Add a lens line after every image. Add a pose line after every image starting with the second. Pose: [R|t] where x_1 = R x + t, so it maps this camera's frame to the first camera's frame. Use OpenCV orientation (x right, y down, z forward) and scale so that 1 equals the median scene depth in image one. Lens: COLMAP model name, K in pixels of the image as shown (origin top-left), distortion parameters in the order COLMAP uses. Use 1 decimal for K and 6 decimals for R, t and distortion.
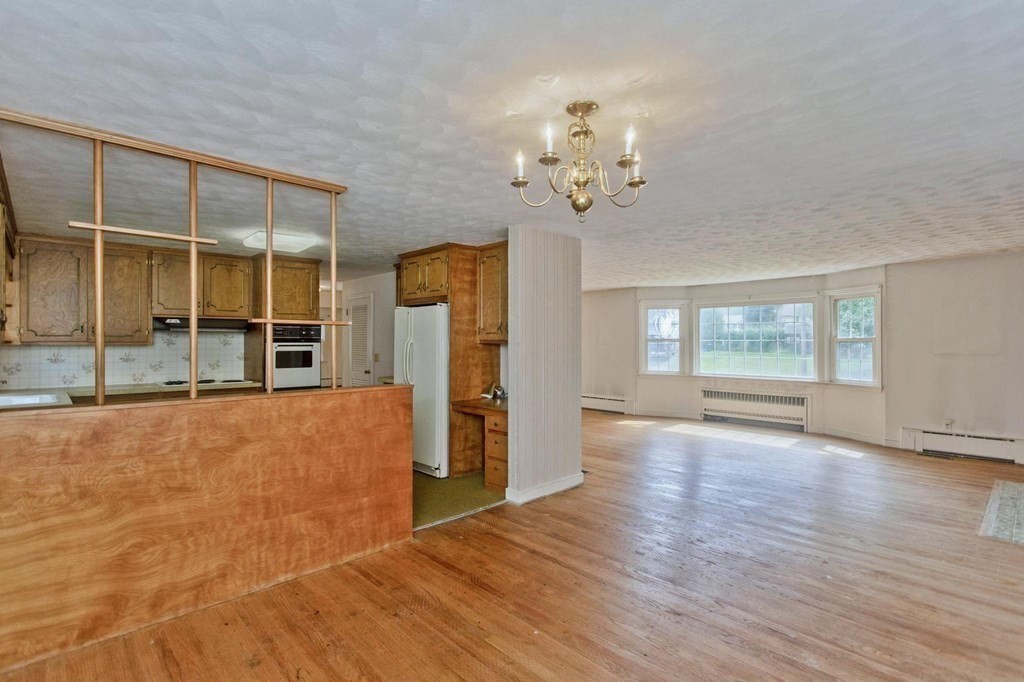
lens RADIAL K [[493.9, 0, 522.2], [0, 493.9, 343.6], [0, 0, 1]] dist [0.000368, 0.000353]
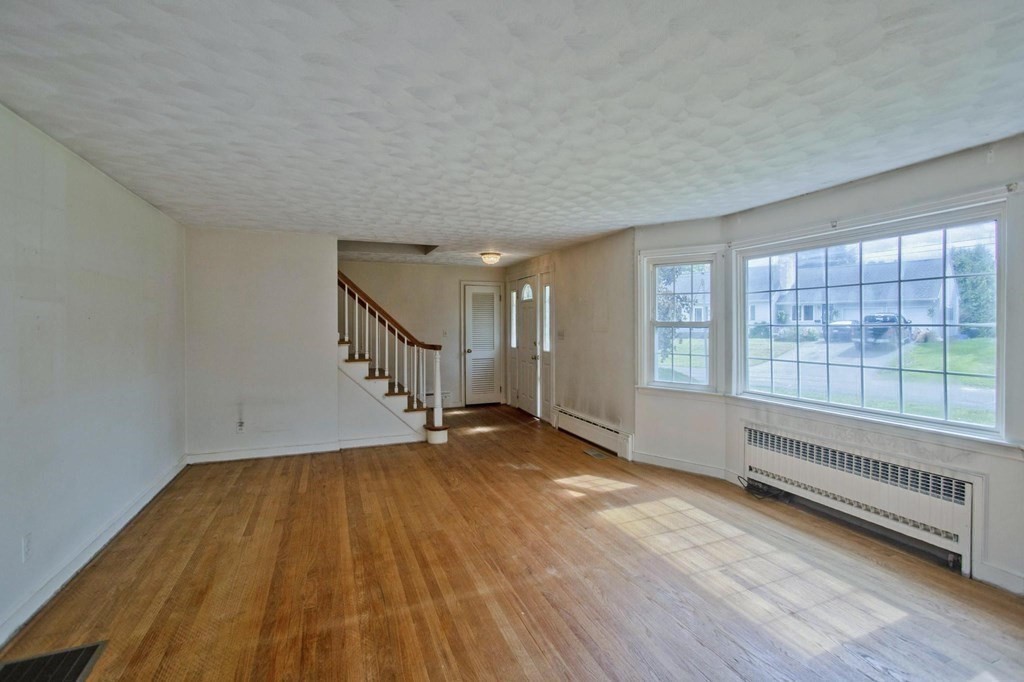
lens RADIAL K [[493.9, 0, 552.5], [0, 493.9, 348.4], [0, 0, 1]] dist [0.000368, 0.000353]
pose [[0.934295, 0.015175, -0.356178, 0.642296], [0.000667, 0.999017, 0.044315, -0.010100], [0.356501, -0.041640, 0.933367, 0.852478]]
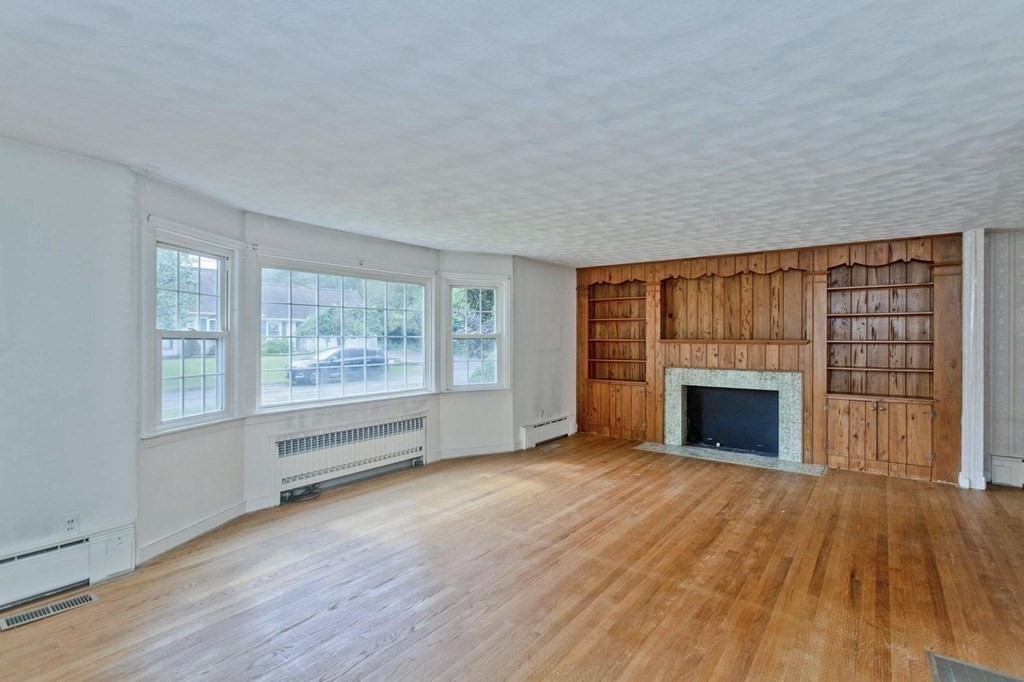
lens RADIAL K [[493.9, 0, 510.7], [0, 493.9, 341.6], [0, 0, 1]] dist [0.000368, 0.000353]
pose [[-0.137235, -0.006764, 0.990515, -0.242827], [0.002642, 0.999971, 0.007195, -0.007154], [-0.990535, 0.003604, -0.137213, 1.511026]]
